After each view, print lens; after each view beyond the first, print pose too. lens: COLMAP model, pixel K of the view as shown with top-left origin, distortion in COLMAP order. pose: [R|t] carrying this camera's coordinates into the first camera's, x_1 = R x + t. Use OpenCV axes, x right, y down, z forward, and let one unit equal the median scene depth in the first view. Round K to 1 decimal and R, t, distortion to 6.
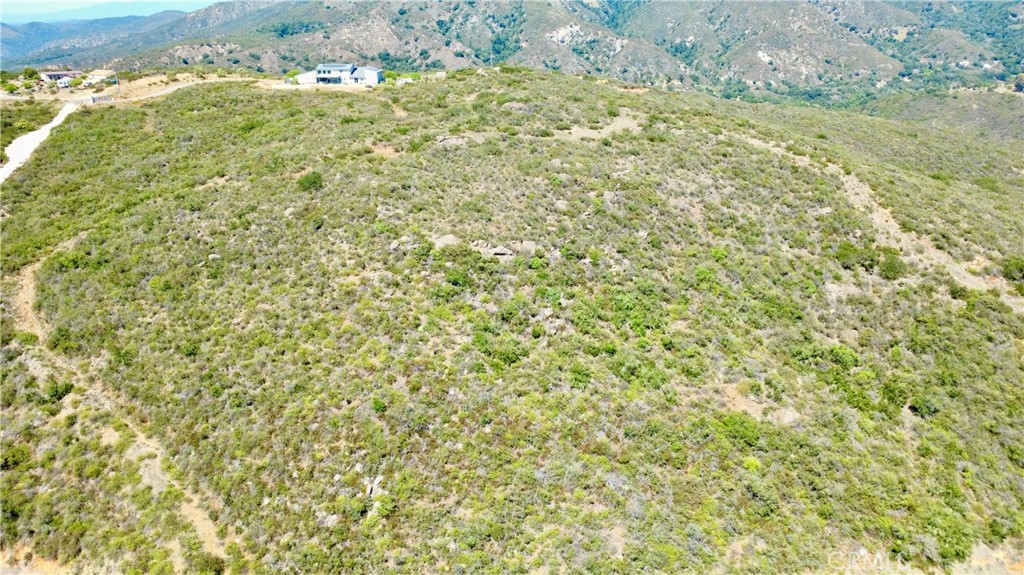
lens RADIAL K [[747.3, 0, 515.0], [0, 747.3, 286.7], [0, 0, 1]] dist [-0.005603, 0.012436]
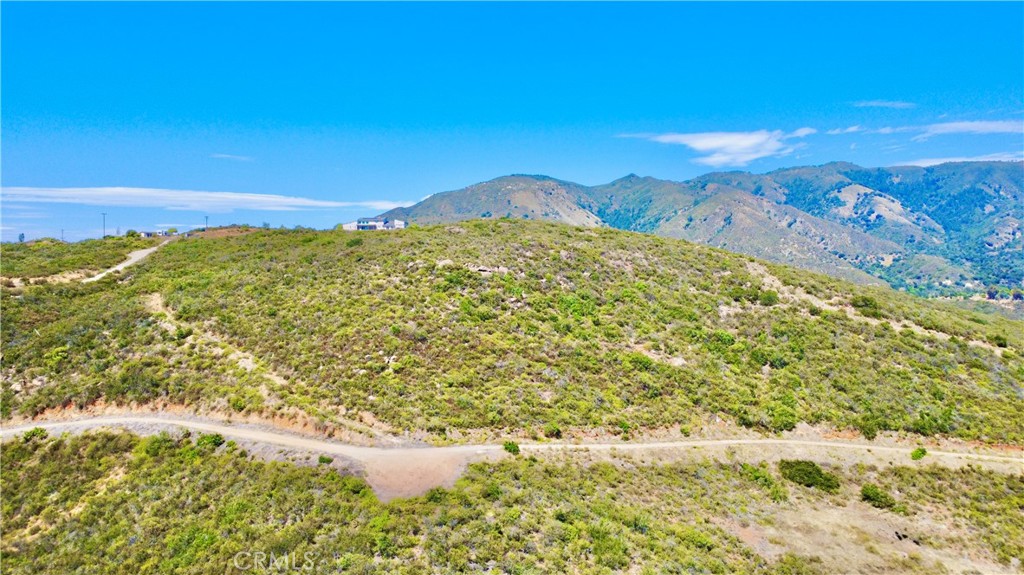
lens RADIAL K [[747.3, 0, 518.5], [0, 747.3, 289.3], [0, 0, 1]] dist [-0.005603, 0.012436]
pose [[0.999750, -0.002991, -0.022175, 0.084590], [-0.003914, 0.952371, -0.304918, 0.446838], [0.022031, 0.304928, 0.952121, -0.388964]]
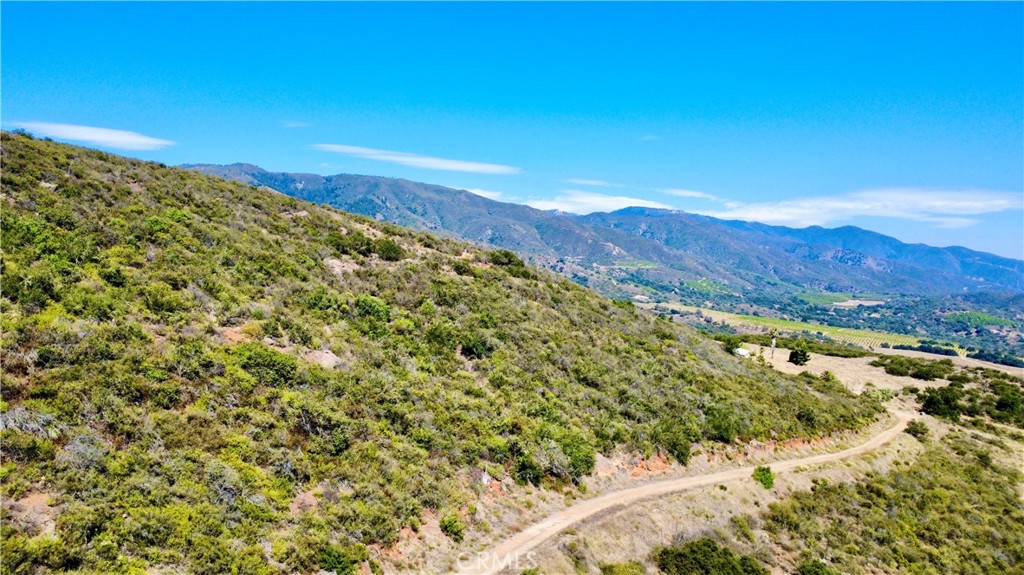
lens RADIAL K [[747.3, 0, 511.6], [0, 747.3, 289.0], [0, 0, 1]] dist [-0.005603, 0.012436]
pose [[0.741988, -0.012162, 0.670303, 0.042551], [0.218610, 0.949575, -0.224760, 0.277694], [-0.633769, 0.313304, 0.707232, 0.382883]]
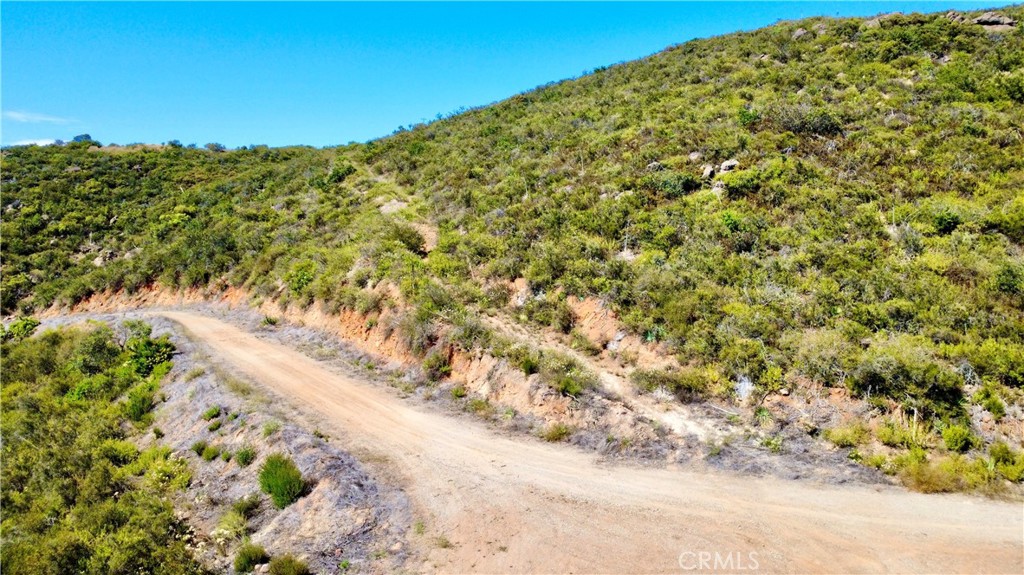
lens RADIAL K [[747.3, 0, 518.2], [0, 747.3, 289.0], [0, 0, 1]] dist [-0.005603, 0.012436]
pose [[0.862698, 0.025338, -0.505084, -0.037811], [-0.161577, 0.960206, -0.227808, 0.355892], [0.479212, 0.278140, 0.832463, 0.404879]]
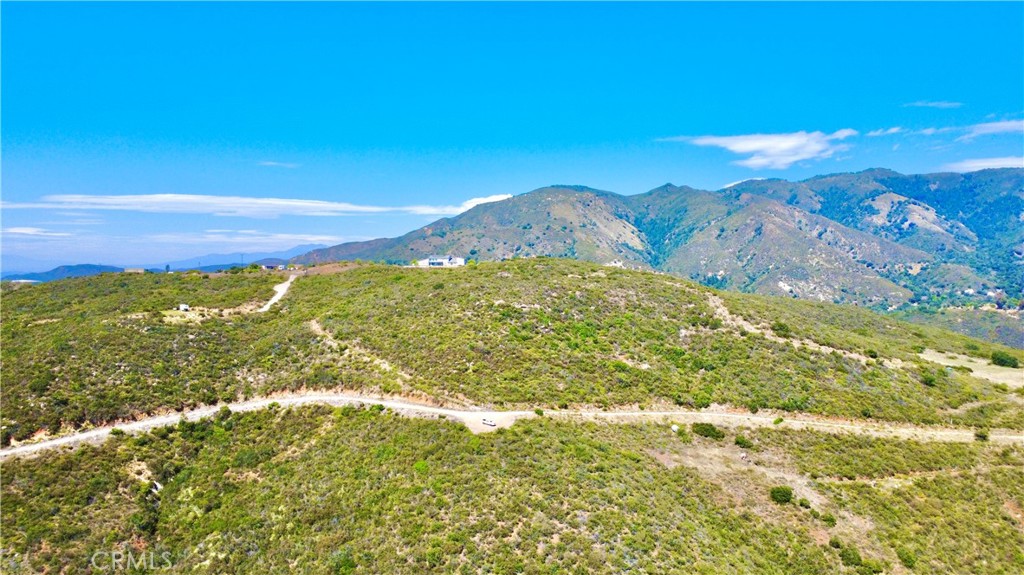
lens RADIAL K [[747.3, 0, 521.1], [0, 747.3, 288.4], [0, 0, 1]] dist [-0.005603, 0.012436]
pose [[0.997311, -0.004016, -0.073172, 0.142614], [-0.018952, 0.950394, -0.310470, 0.622467], [0.070789, 0.311022, 0.947763, -1.203577]]
